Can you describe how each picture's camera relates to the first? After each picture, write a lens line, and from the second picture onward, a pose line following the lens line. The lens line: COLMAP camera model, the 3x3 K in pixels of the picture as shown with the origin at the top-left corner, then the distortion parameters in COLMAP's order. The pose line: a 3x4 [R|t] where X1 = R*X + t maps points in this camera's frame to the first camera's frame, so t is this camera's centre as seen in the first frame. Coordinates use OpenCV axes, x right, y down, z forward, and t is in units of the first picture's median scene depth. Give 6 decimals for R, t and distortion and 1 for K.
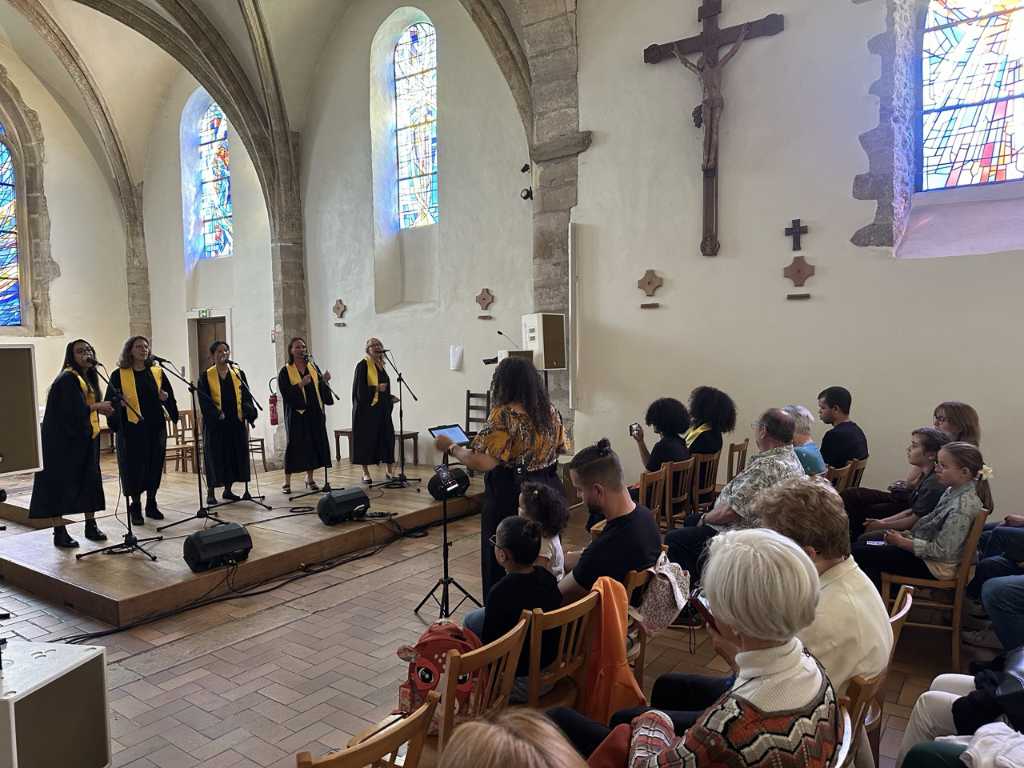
lens RADIAL K [[722.1, 0, 509.7], [0, 722.1, 397.8], [0, 0, 1]] dist [0.033237, -0.042727]
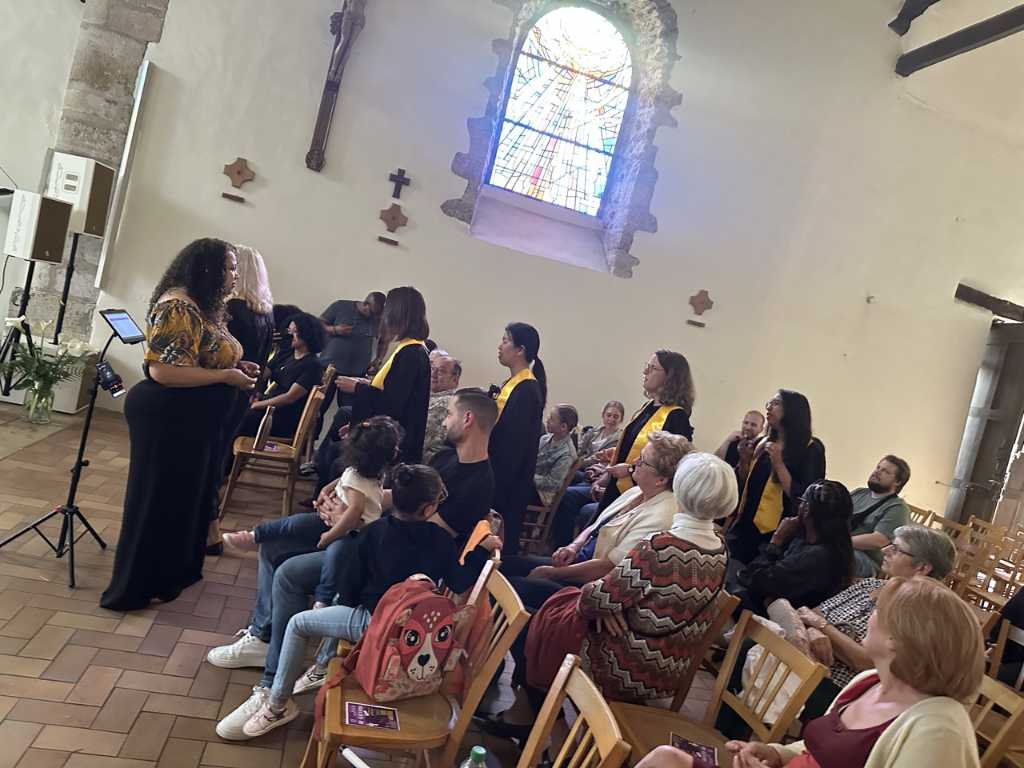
lens RADIAL K [[735.4, 0, 505.8], [0, 735.4, 390.2], [0, 0, 1]] dist [0.034294, -0.060599]
pose [[0.635281, 0.119533, 0.762975, -0.301921], [-0.217287, 0.975704, 0.028060, 0.007004], [-0.741084, -0.183610, 0.645819, 0.133906]]
